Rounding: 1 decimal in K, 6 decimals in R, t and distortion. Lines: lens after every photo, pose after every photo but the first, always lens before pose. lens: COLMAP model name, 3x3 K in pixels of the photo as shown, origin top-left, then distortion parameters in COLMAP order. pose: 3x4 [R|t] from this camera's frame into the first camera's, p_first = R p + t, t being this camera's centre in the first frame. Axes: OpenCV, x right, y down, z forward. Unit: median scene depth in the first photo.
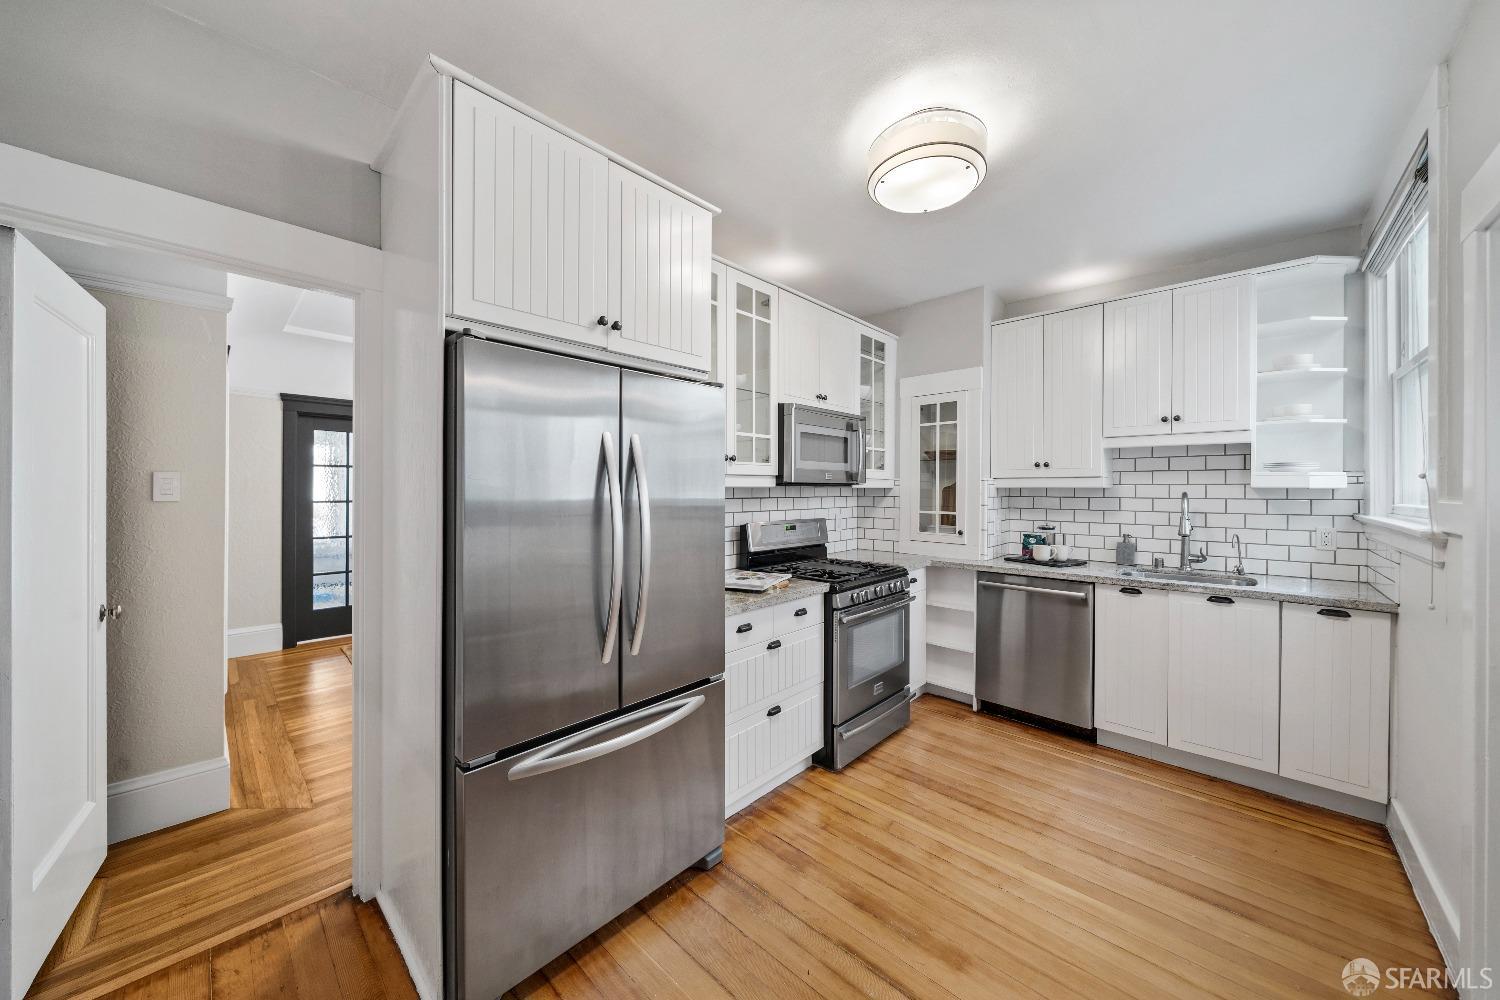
lens RADIAL K [[522.1, 0, 744.2], [0, 522.1, 489.8], [0, 0, 1]] dist [-0.005697, 0.000236]
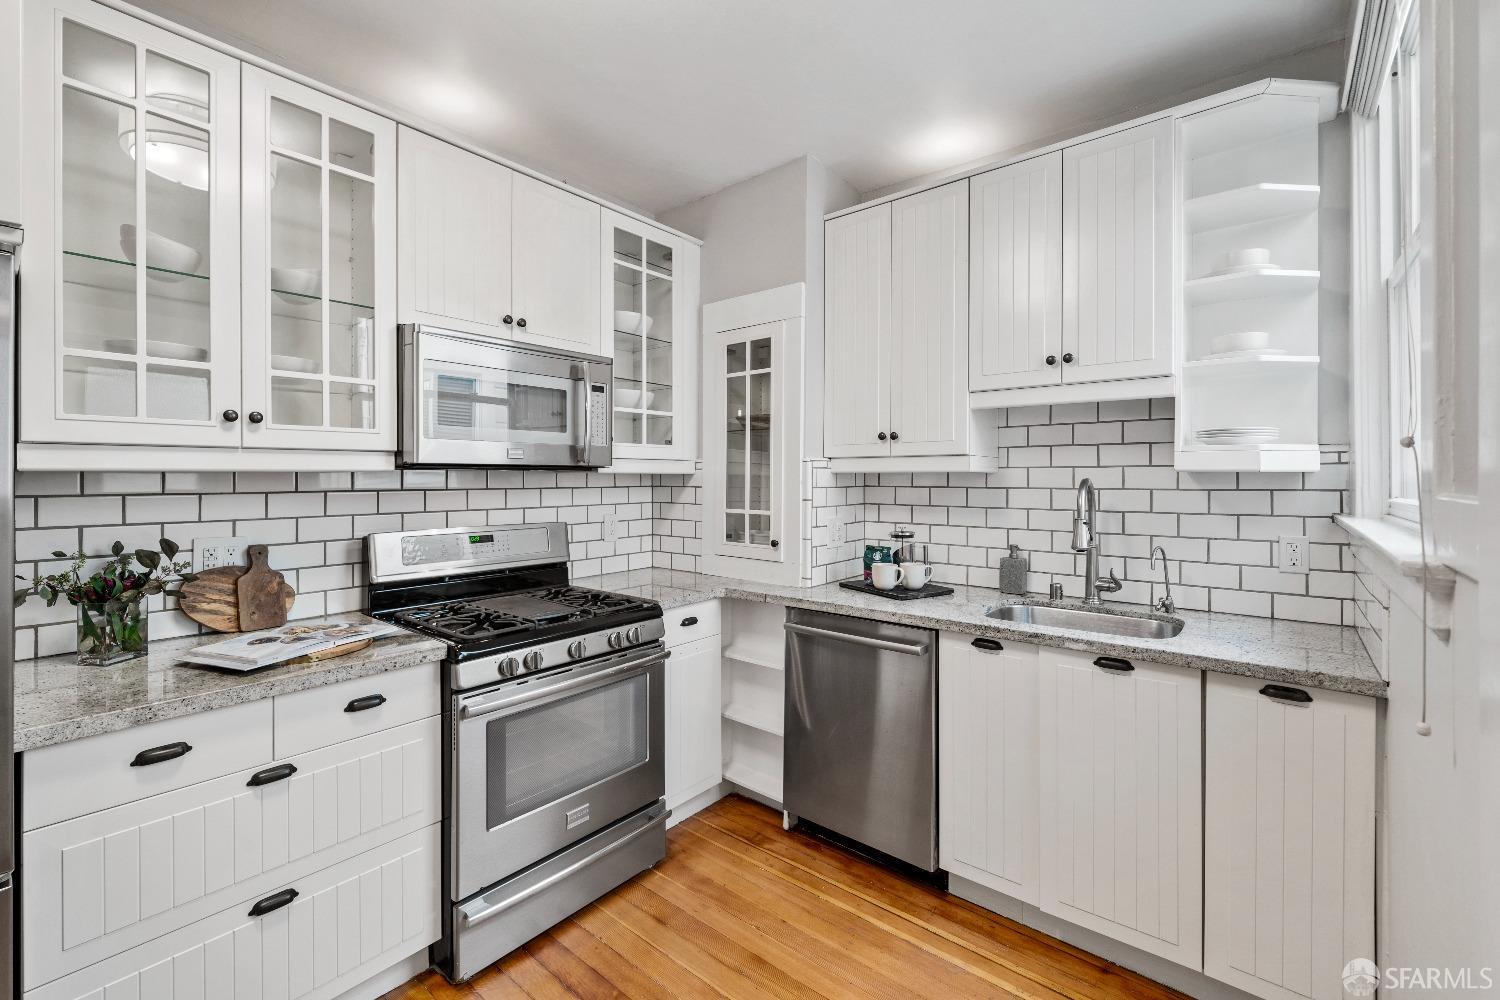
lens RADIAL K [[636.0, 0, 748.4], [0, 636.0, 475.9], [0, 0, 1]] dist [0.000558, -0.000538]
pose [[0.997462, -0.001815, 0.071175, 0.402291], [0.002057, 0.999992, -0.003328, 0.002829], [-0.071169, 0.003466, 0.997458, 0.279416]]
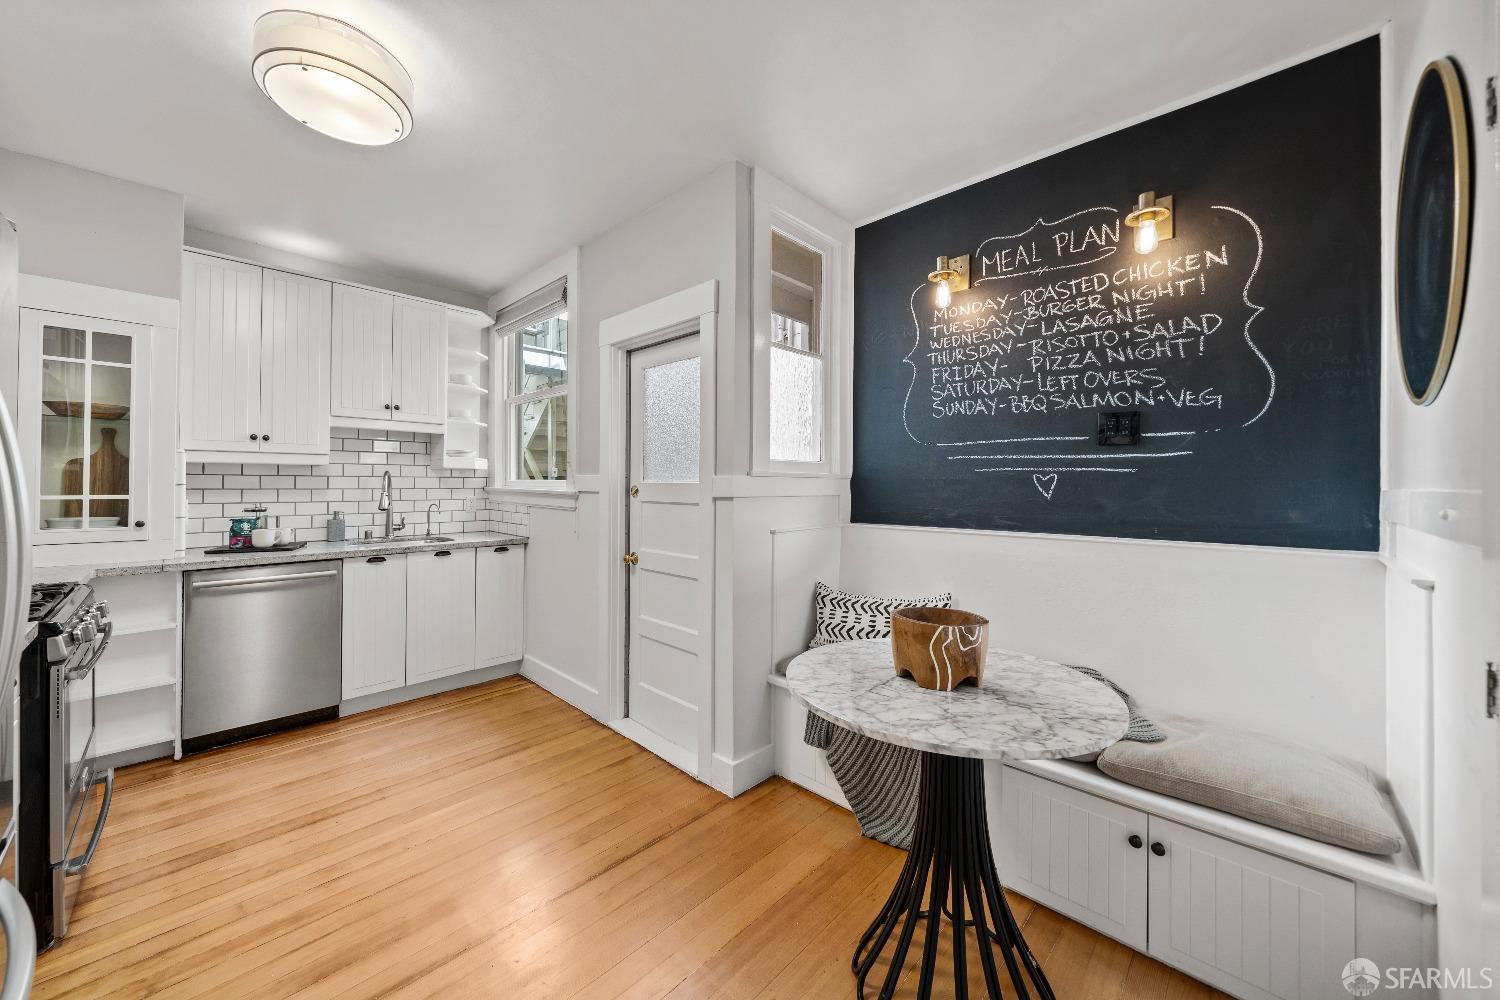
lens RADIAL K [[542.8, 0, 733.6], [0, 542.8, 479.2], [0, 0, 1]] dist [-0.009022, -0.000261]
pose [[0.009924, 0.002733, 0.999947, -0.373860], [-0.007449, 0.999969, -0.002659, 0.021300], [-0.999923, -0.007422, 0.009944, 0.229765]]
